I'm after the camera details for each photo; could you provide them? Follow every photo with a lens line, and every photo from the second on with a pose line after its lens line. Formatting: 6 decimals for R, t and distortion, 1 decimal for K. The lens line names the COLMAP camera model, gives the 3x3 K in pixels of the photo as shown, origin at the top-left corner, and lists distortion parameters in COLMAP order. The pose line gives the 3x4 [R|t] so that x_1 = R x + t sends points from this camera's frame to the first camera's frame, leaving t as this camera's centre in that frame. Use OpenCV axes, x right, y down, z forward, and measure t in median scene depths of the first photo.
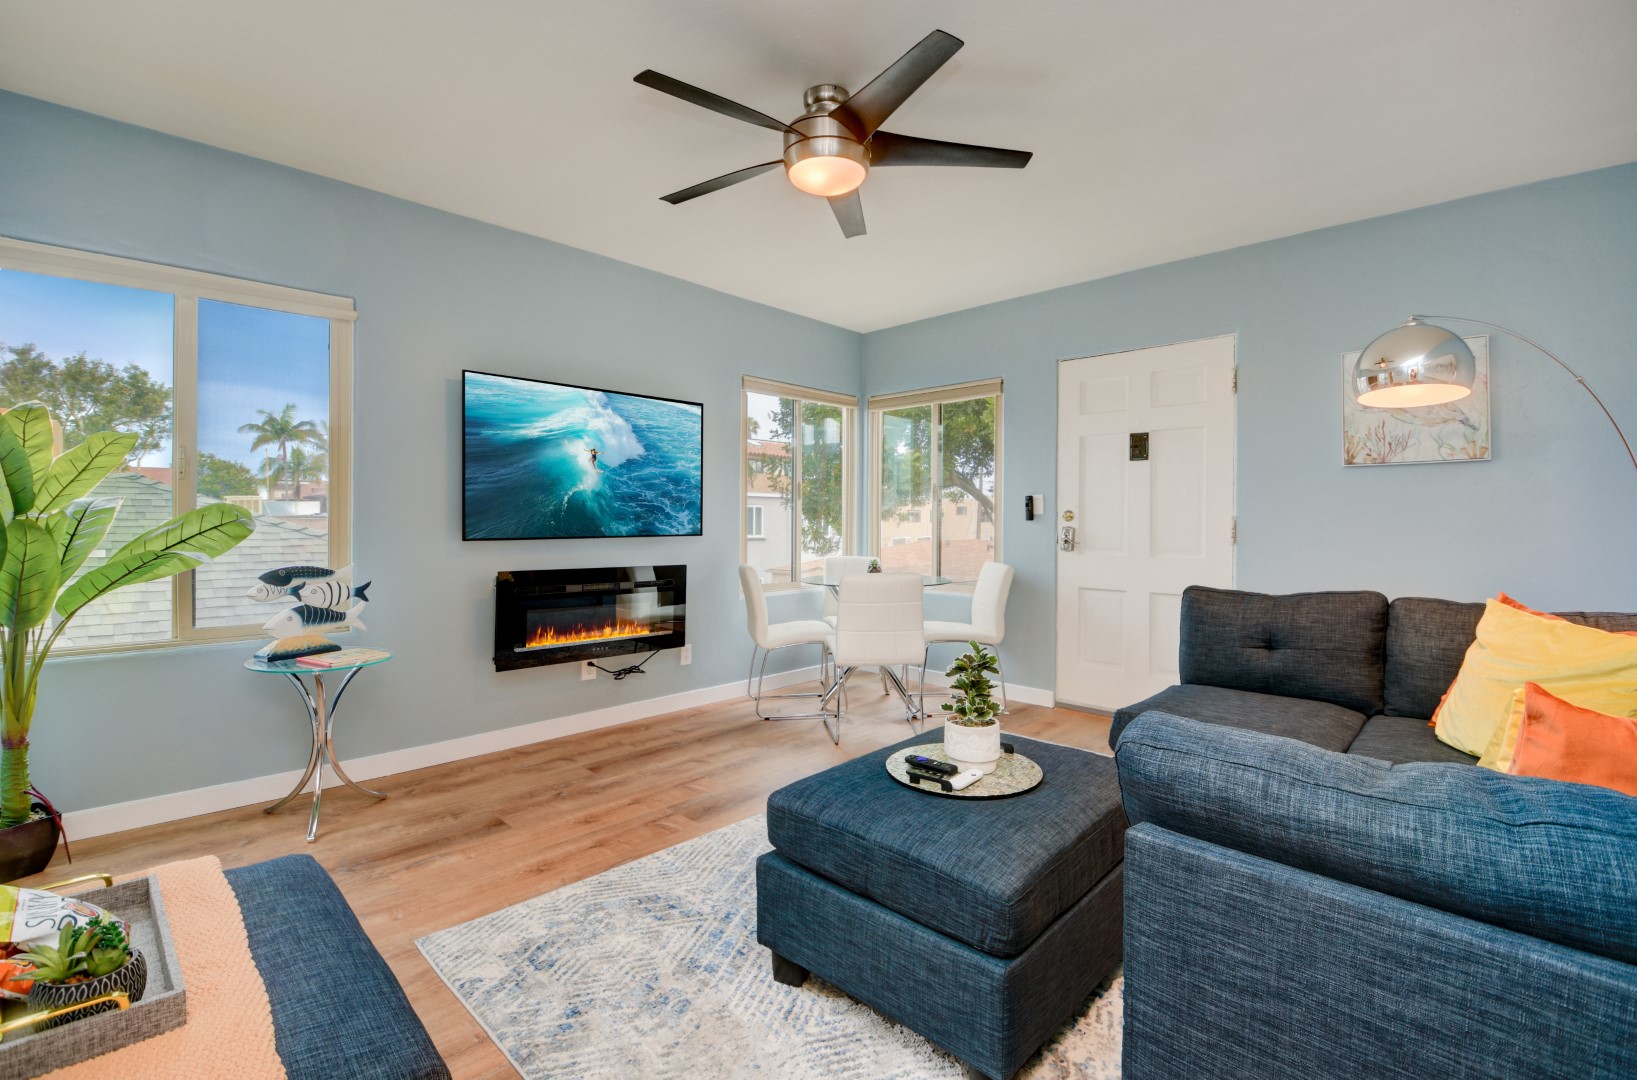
lens RADIAL K [[726.5, 0, 819.6], [0, 726.5, 527.4], [0, 0, 1]] dist [0.002098, 0.000082]
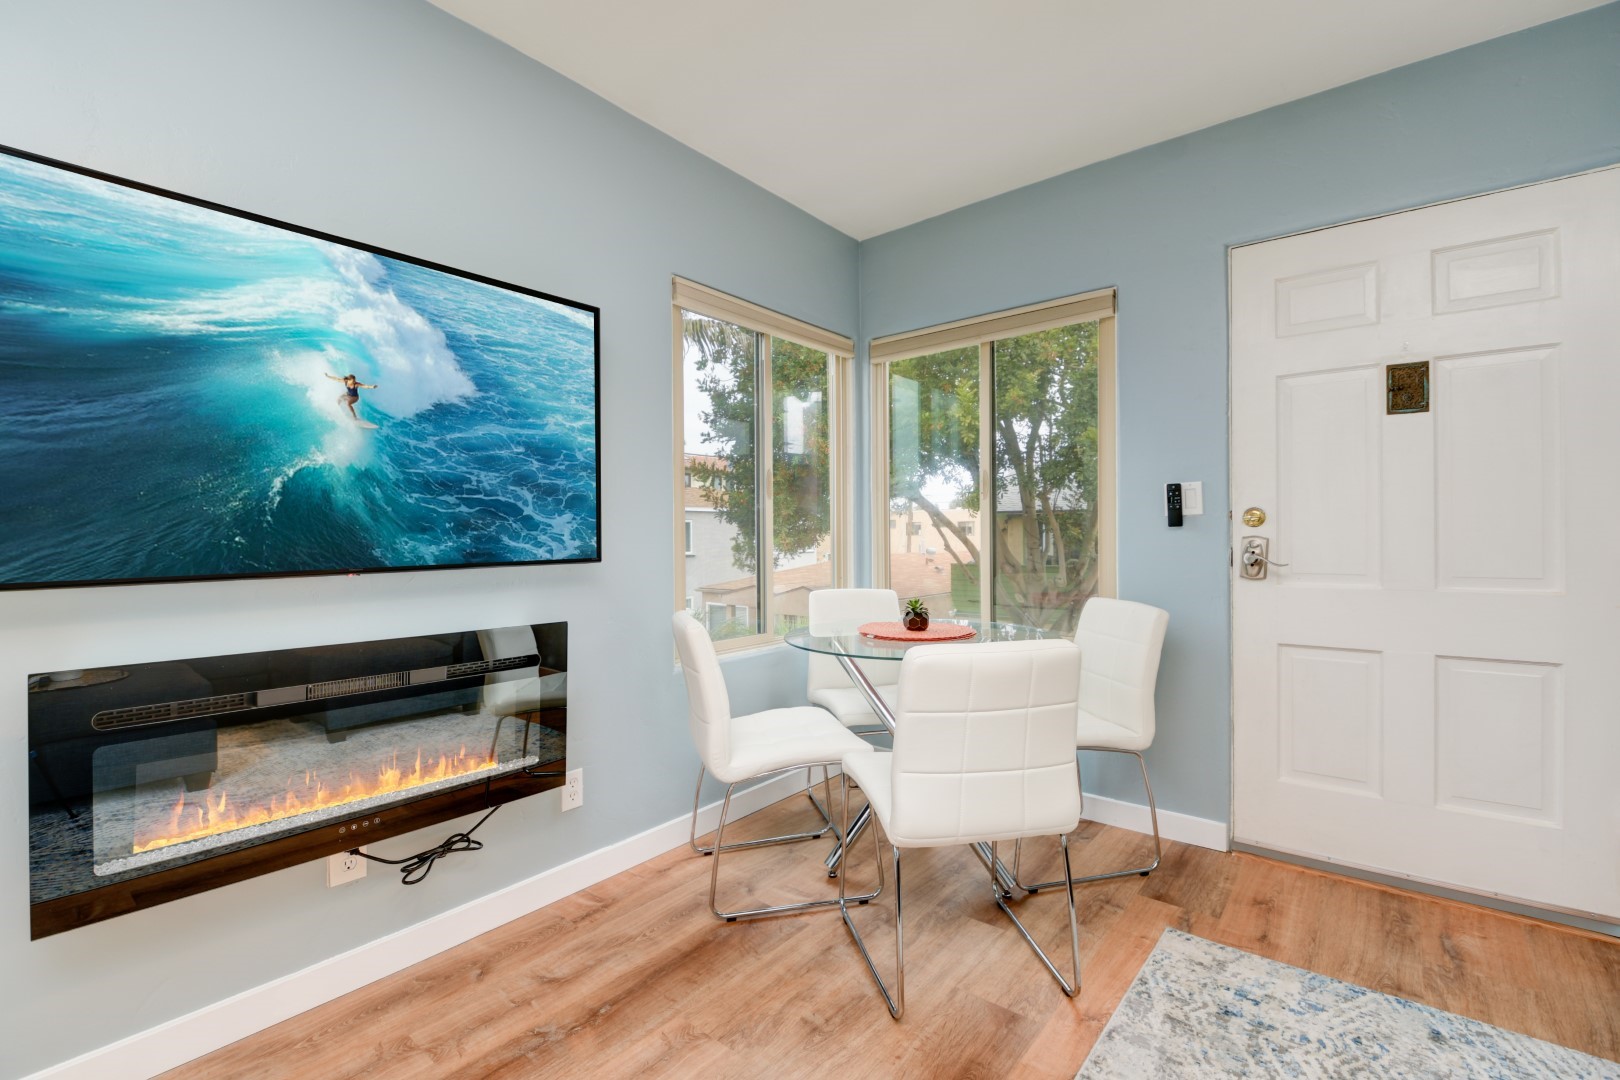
lens RADIAL K [[710.2, 0, 771.7], [0, 710.2, 541.8], [0, 0, 1]] dist [-0.025829, 0.000103]
pose [[0.999222, -0.011527, 0.037728, -0.061898], [0.011591, 0.999932, -0.001473, -0.000383], [-0.037708, 0.001909, 0.999287, 0.519016]]
